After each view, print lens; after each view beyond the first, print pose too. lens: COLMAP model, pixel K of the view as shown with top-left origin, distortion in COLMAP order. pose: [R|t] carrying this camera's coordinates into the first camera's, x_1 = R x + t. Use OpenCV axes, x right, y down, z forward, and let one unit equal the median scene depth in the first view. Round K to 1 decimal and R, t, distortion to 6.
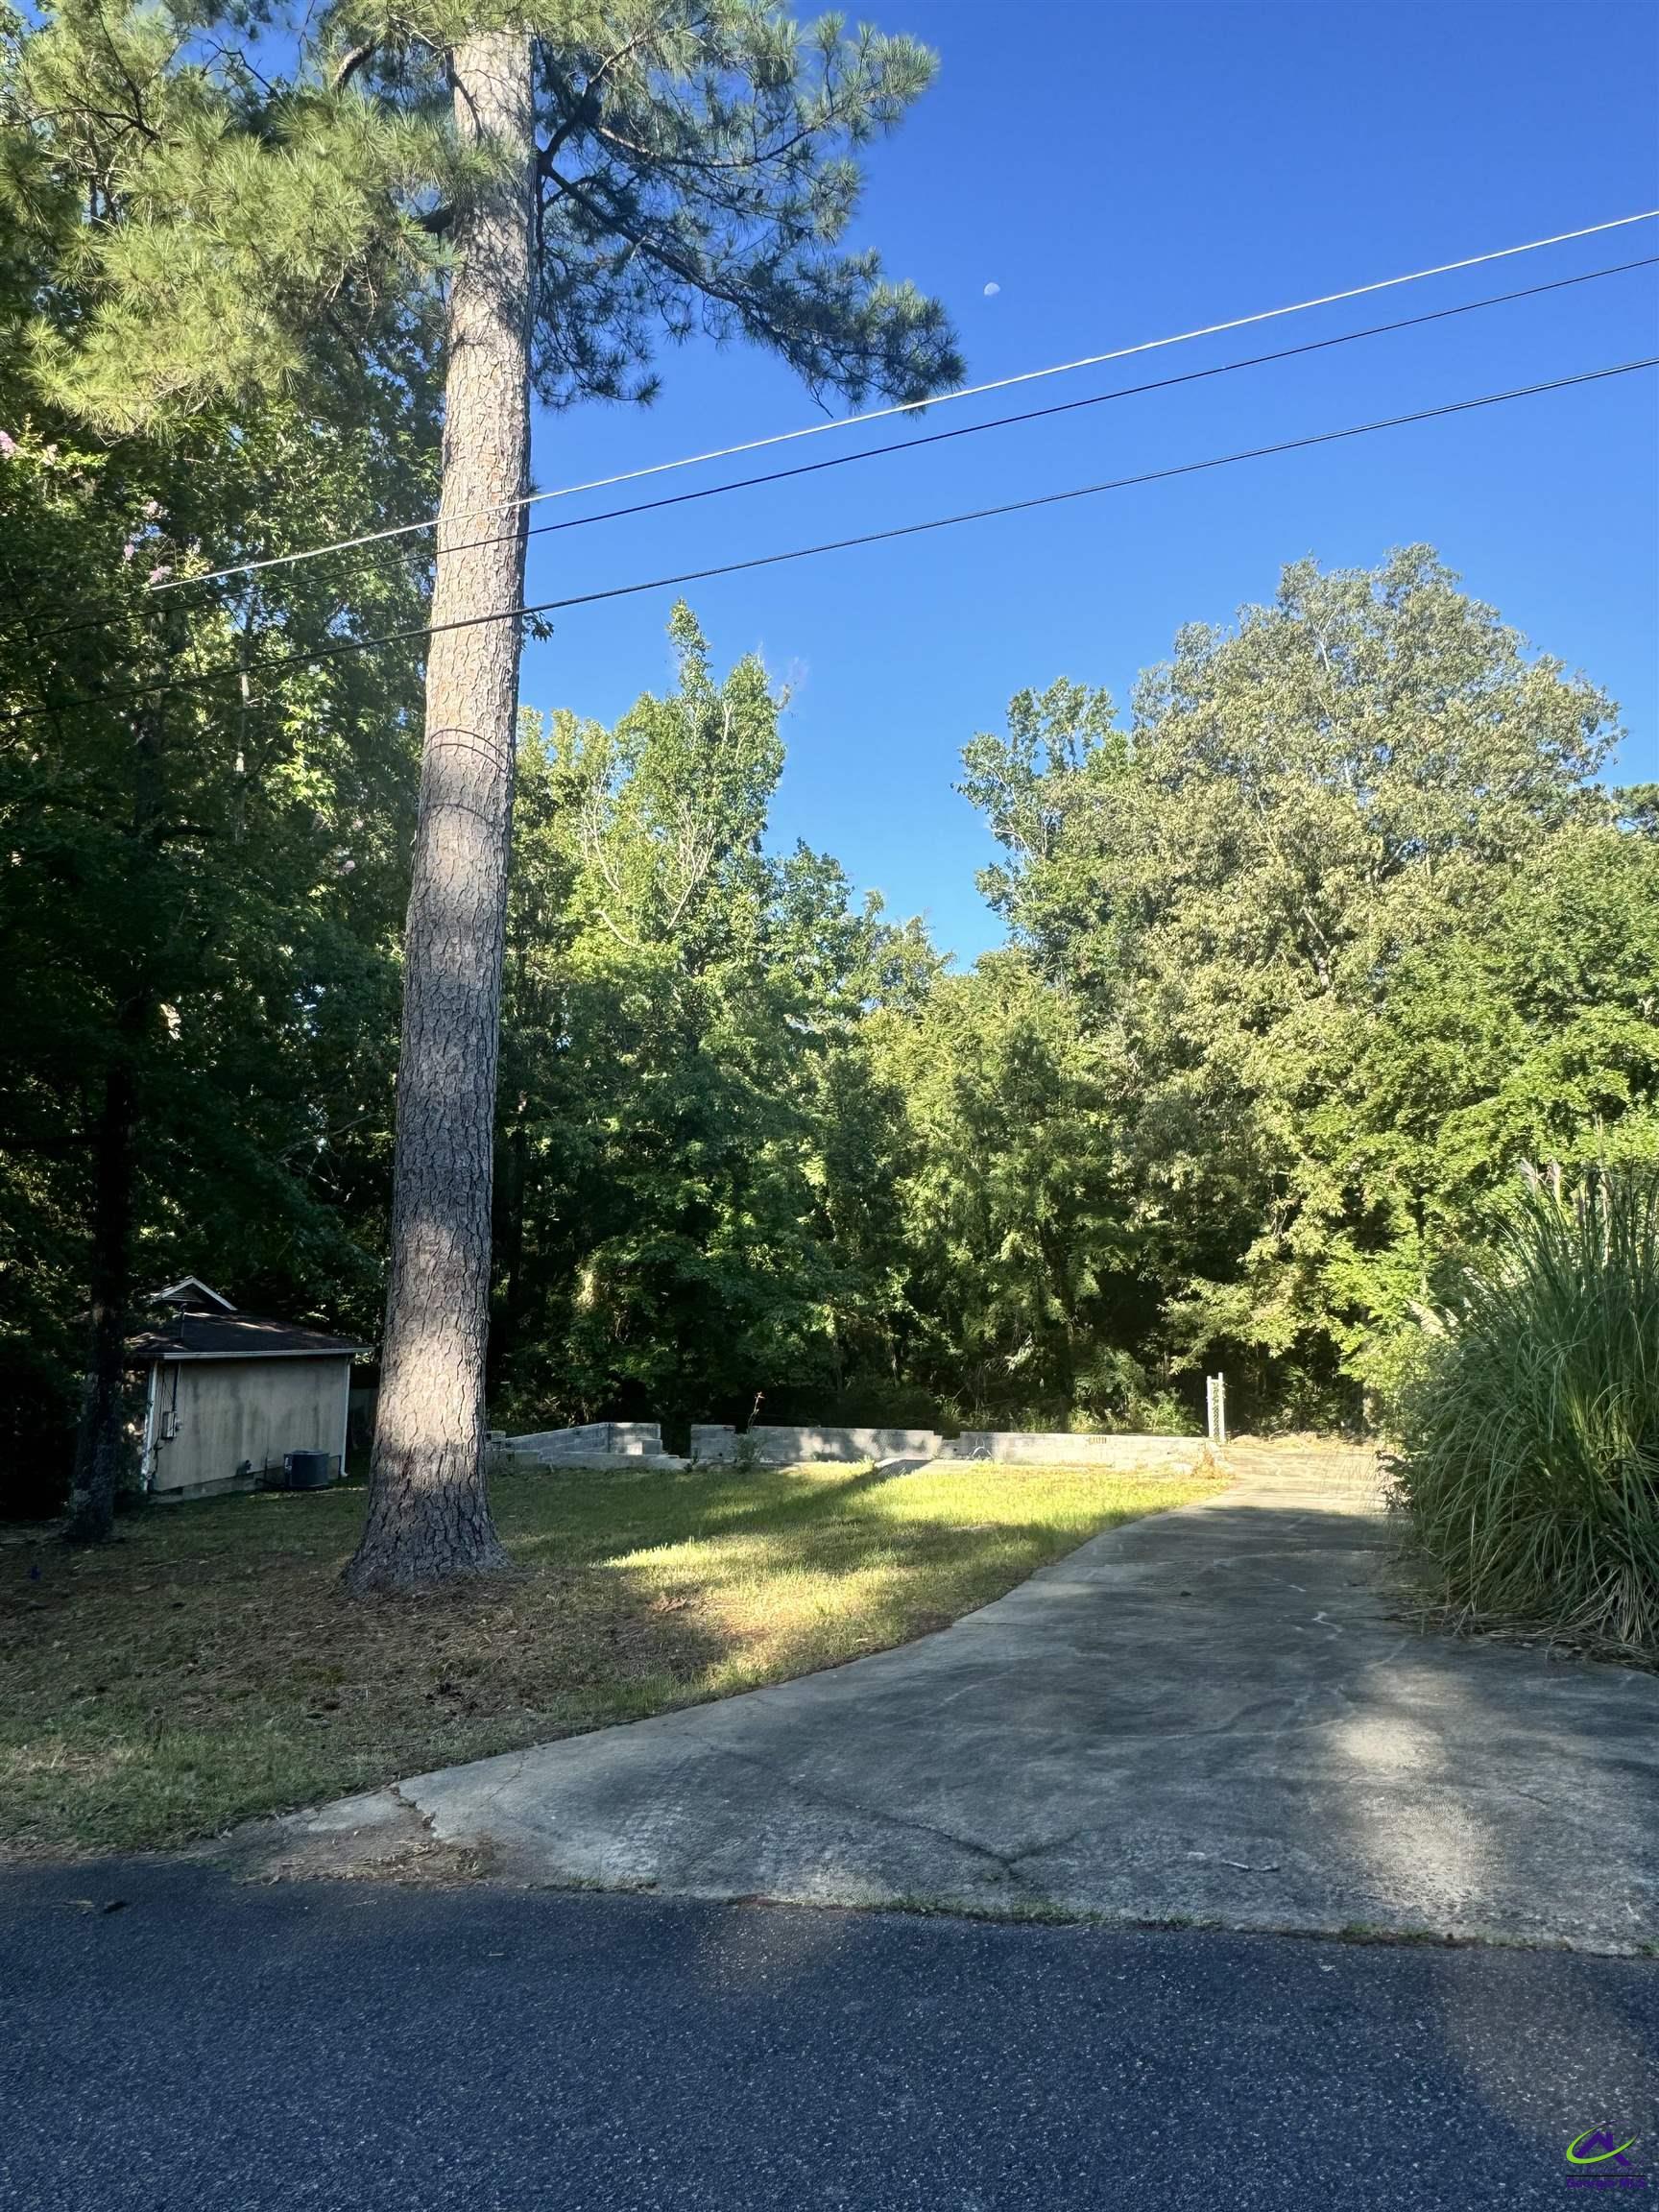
lens RADIAL K [[1419.7, 0, 829.5], [0, 1419.7, 1106.0], [0, 0, 1]] dist [-0.016326, -0.001634]
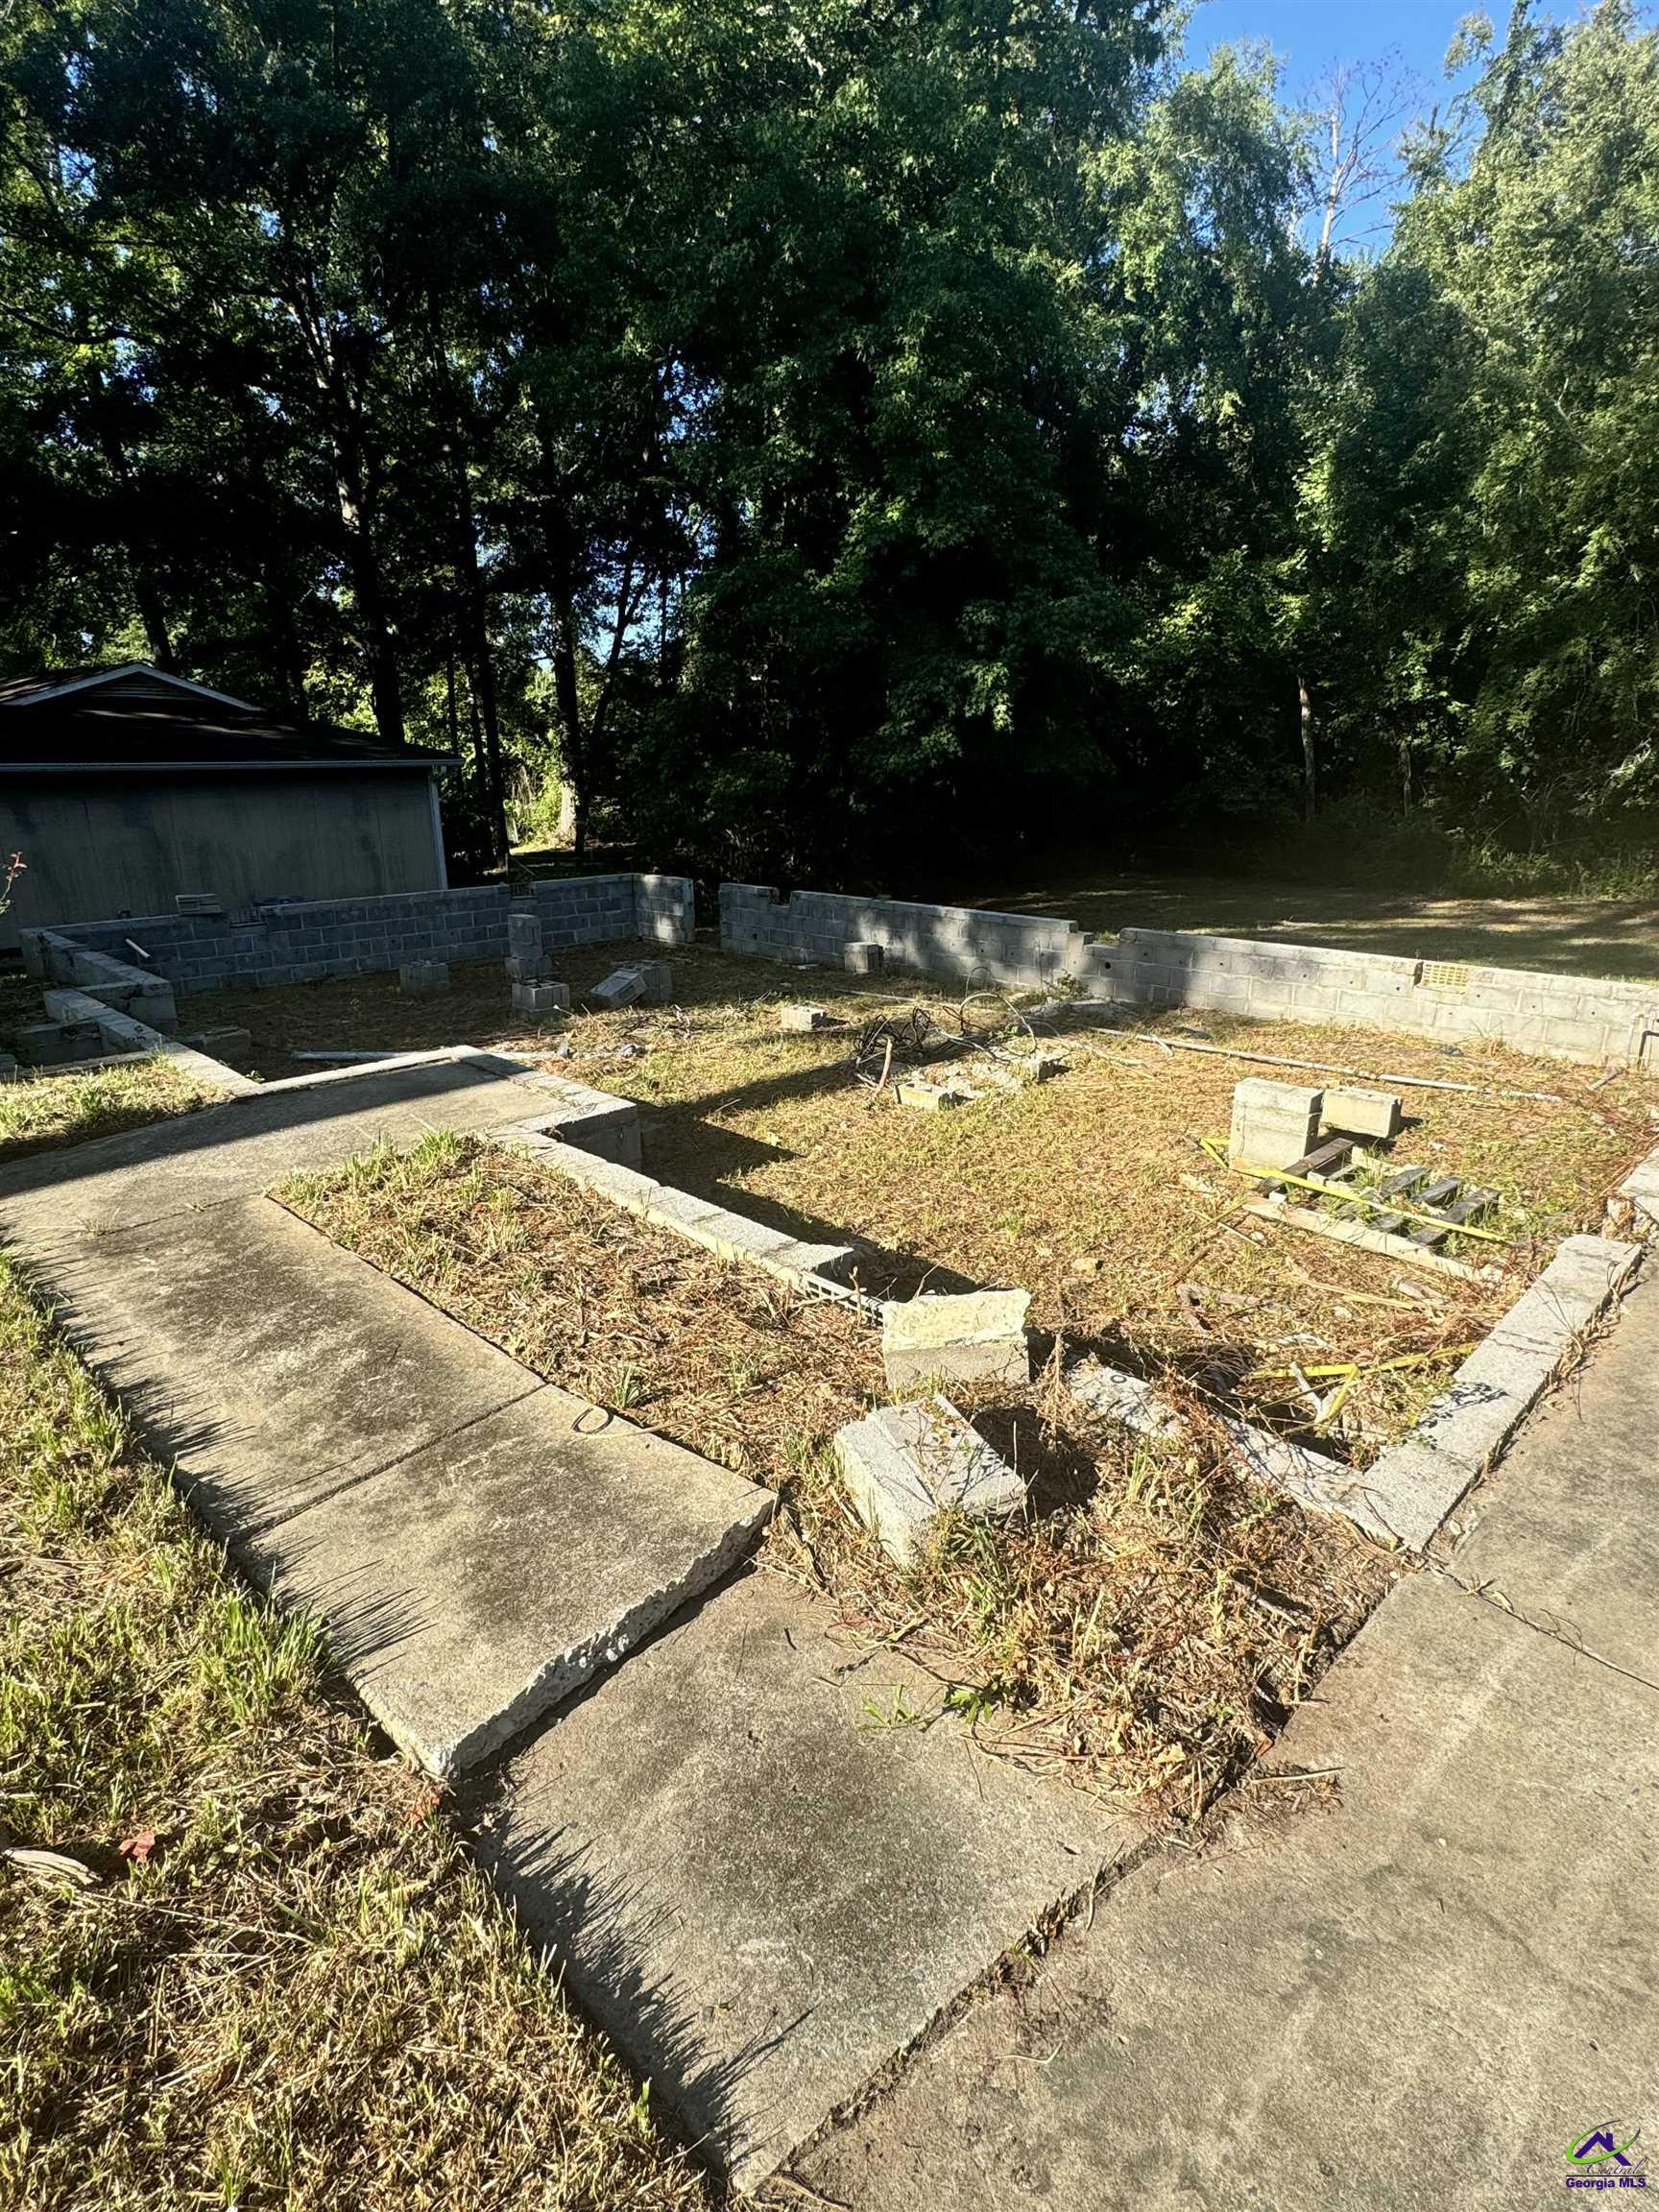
lens RADIAL K [[1162.1, 0, 829.5], [0, 1162.1, 1106.0], [0, 0, 1]] dist [0.000192, 0.034024]
pose [[0.851988, 0.143518, -0.503507, 0.161486], [0.089681, 0.907478, 0.410415, 0.093574], [0.515823, -0.394824, 0.760290, 0.507875]]
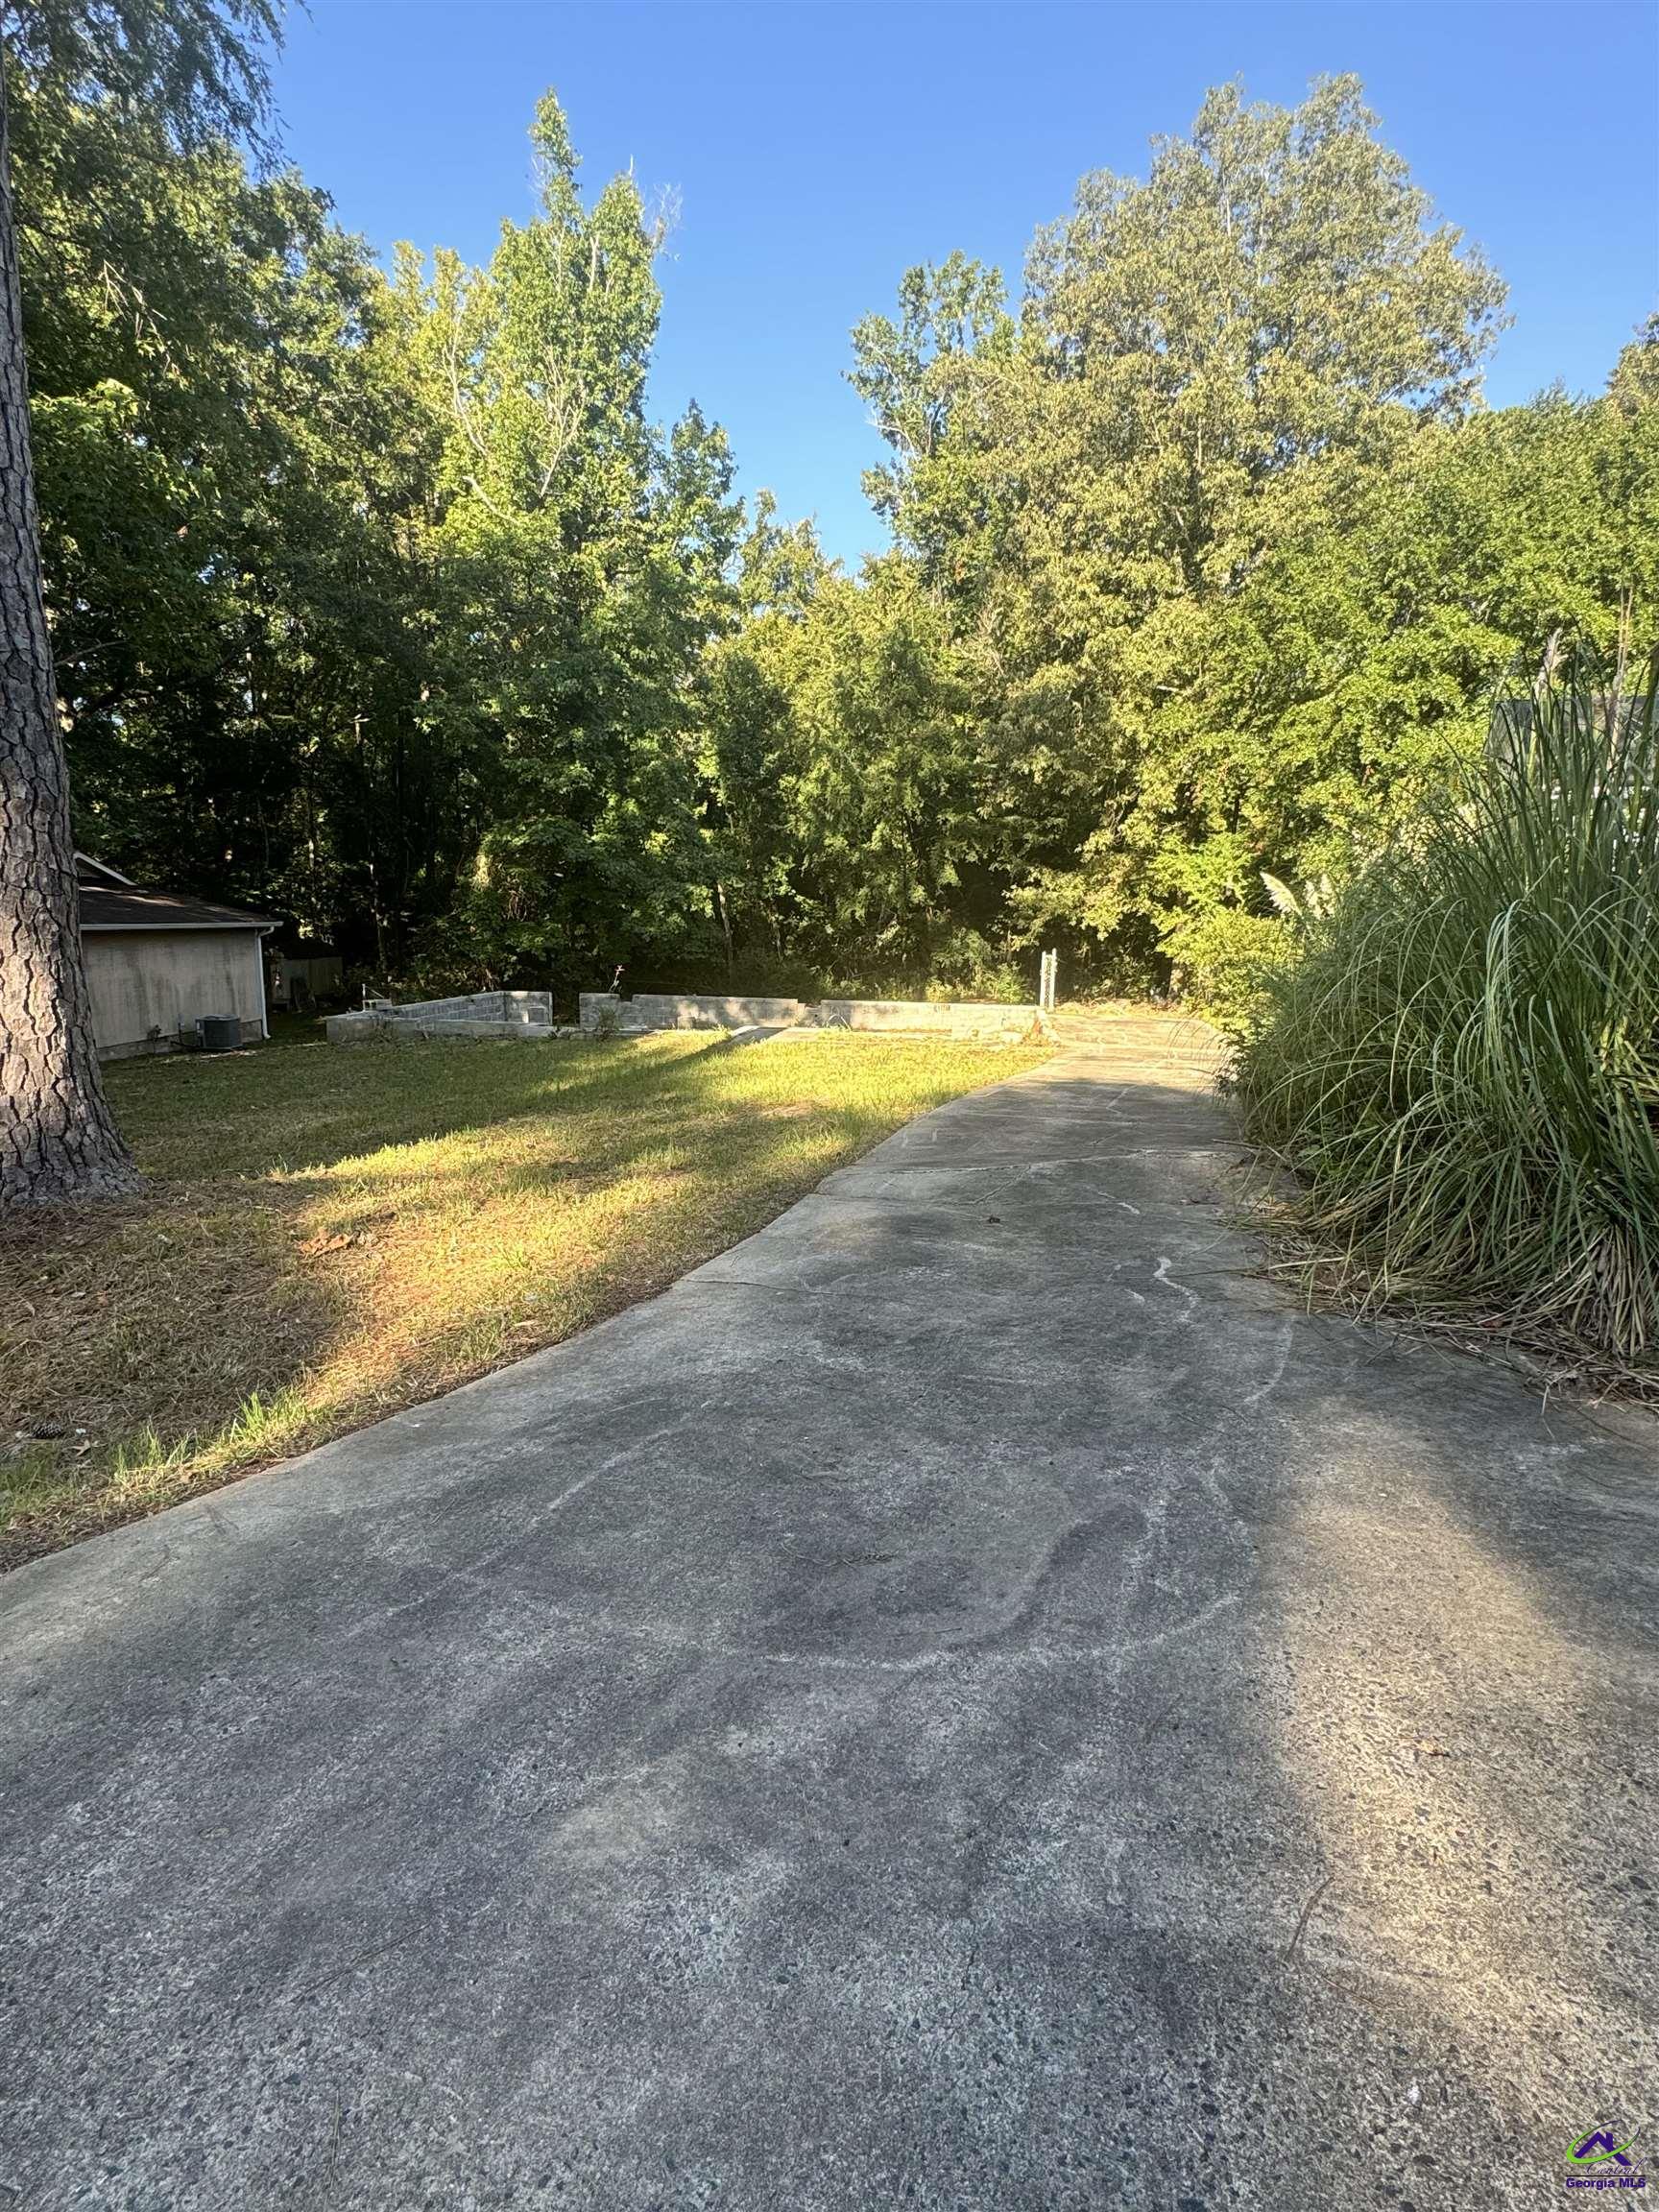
lens RADIAL K [[1162.1, 0, 829.5], [0, 1162.1, 1106.0], [0, 0, 1]] dist [0.000192, 0.034024]
pose [[0.997122, -0.004672, 0.075671, 0.019600], [-0.019446, 0.948950, 0.314826, 0.013540], [-0.073279, -0.315391, 0.946128, 0.072161]]
